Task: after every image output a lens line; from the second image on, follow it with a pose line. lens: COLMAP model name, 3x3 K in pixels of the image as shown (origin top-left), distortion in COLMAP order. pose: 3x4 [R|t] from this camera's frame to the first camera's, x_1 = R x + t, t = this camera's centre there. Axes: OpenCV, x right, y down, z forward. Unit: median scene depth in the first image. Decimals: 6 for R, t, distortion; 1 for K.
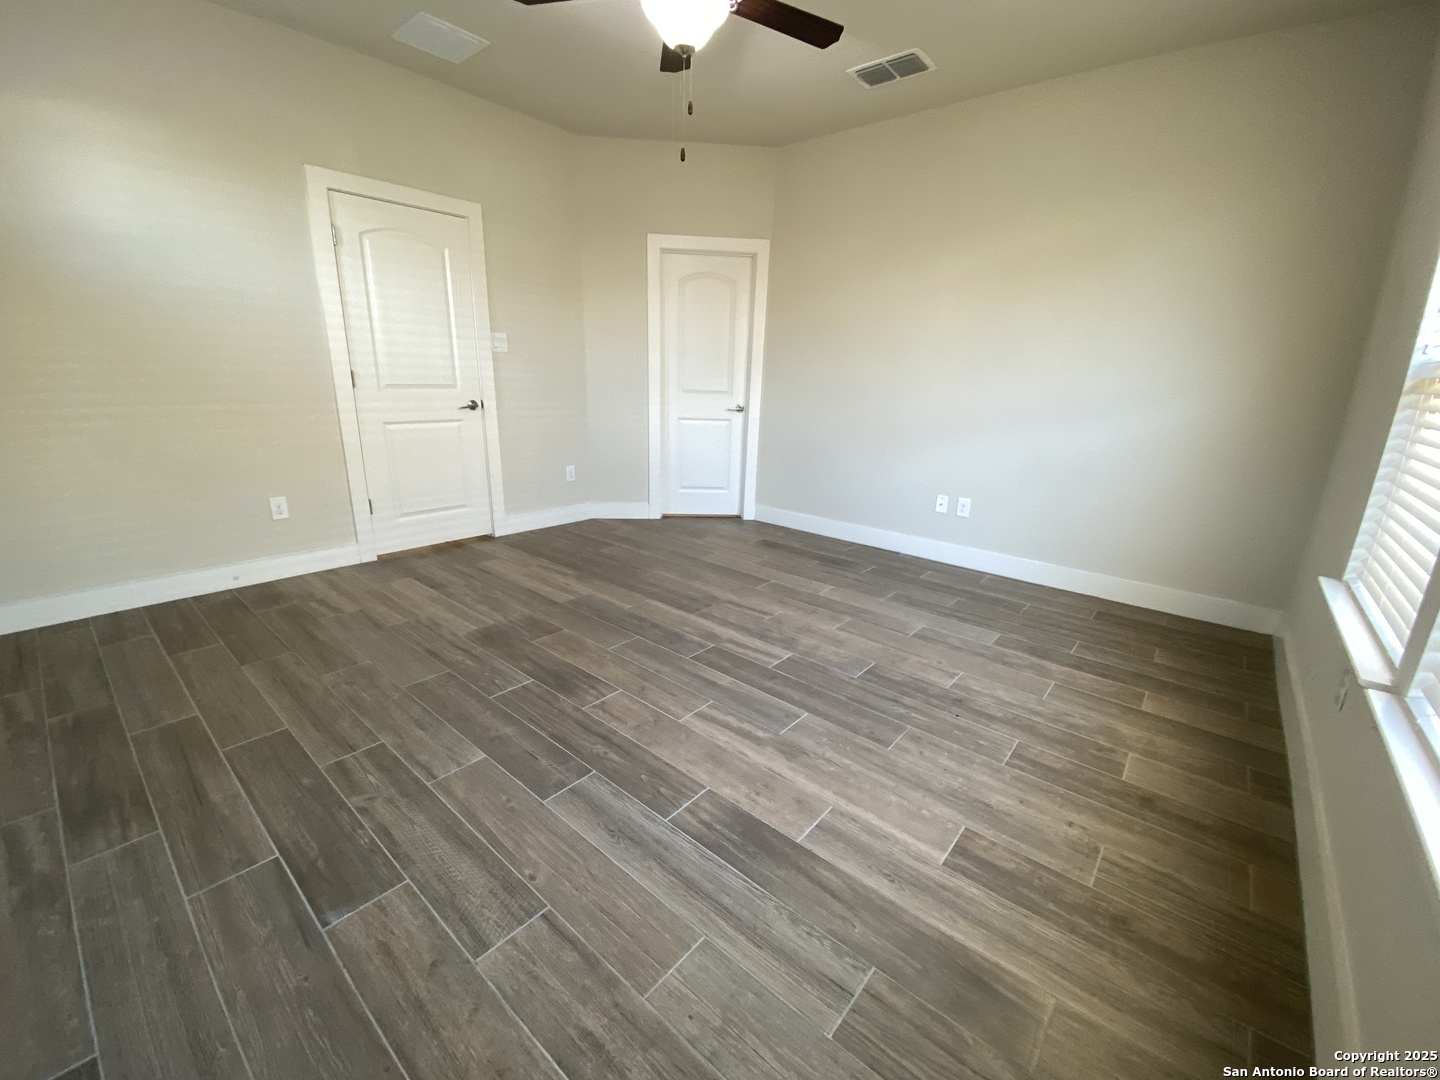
lens RADIAL K [[587.6, 0, 724.9], [0, 587.6, 541.6], [0, 0, 1]] dist [0.016206, -0.017168]
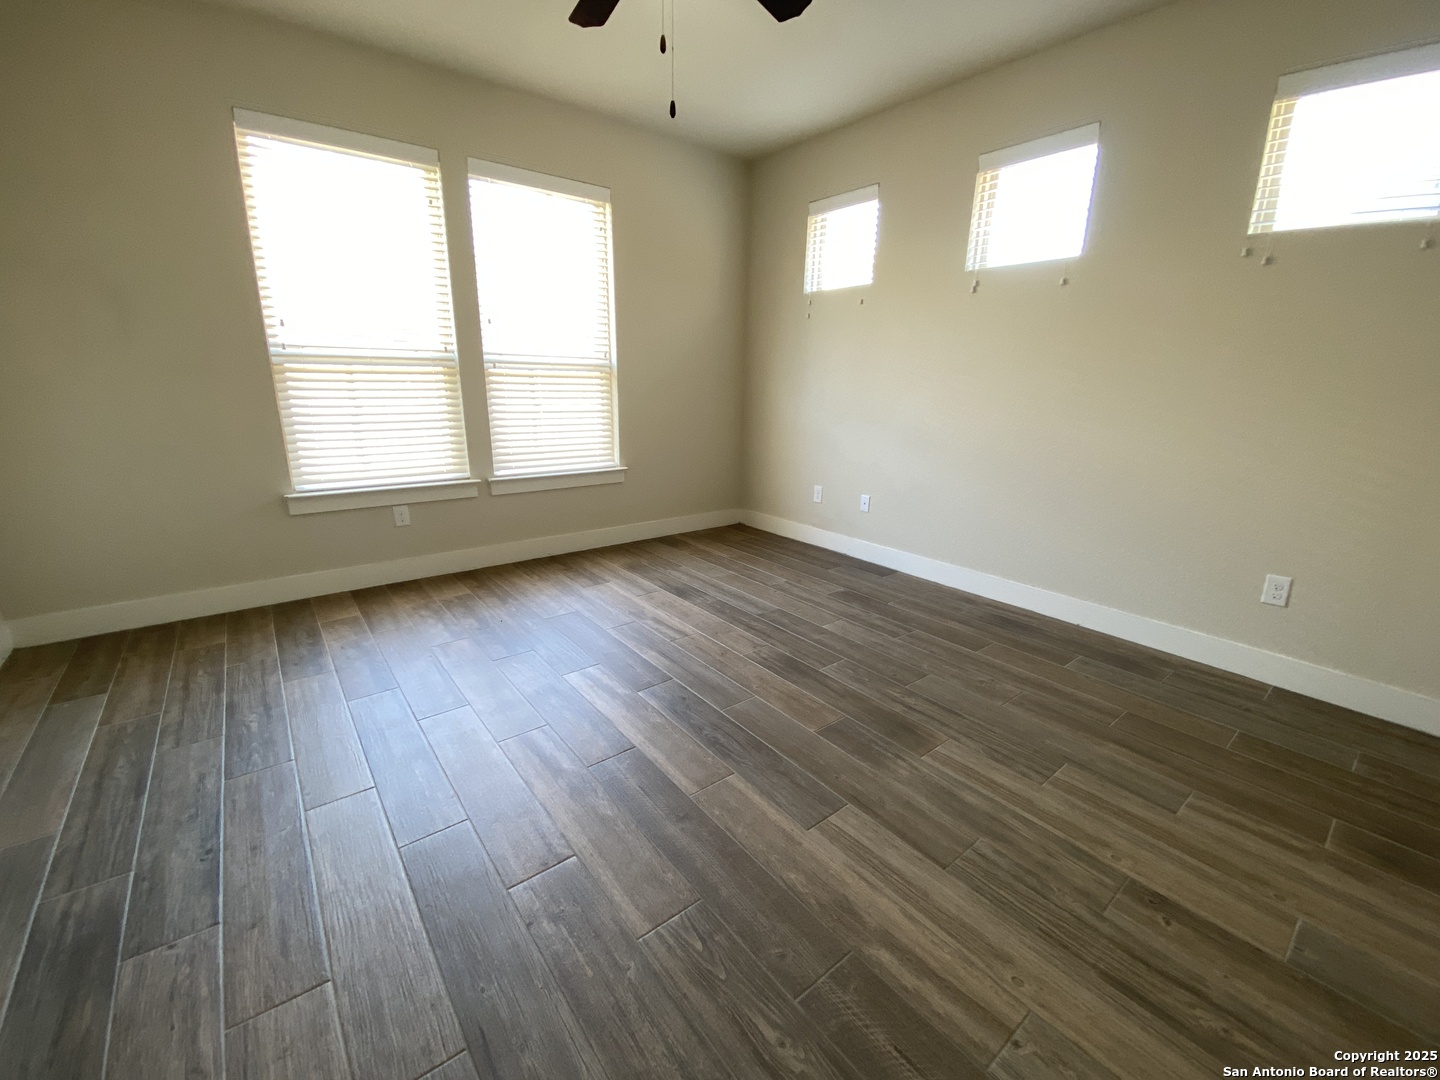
lens RADIAL K [[579.8, 0, 717.2], [0, 579.8, 542.4], [0, 0, 1]] dist [0.018764, -0.018466]
pose [[-0.978113, -0.106539, 0.178732, -0.343739], [0.001715, 0.854816, 0.518928, -0.603038], [-0.208069, 0.507877, -0.835924, 2.051551]]
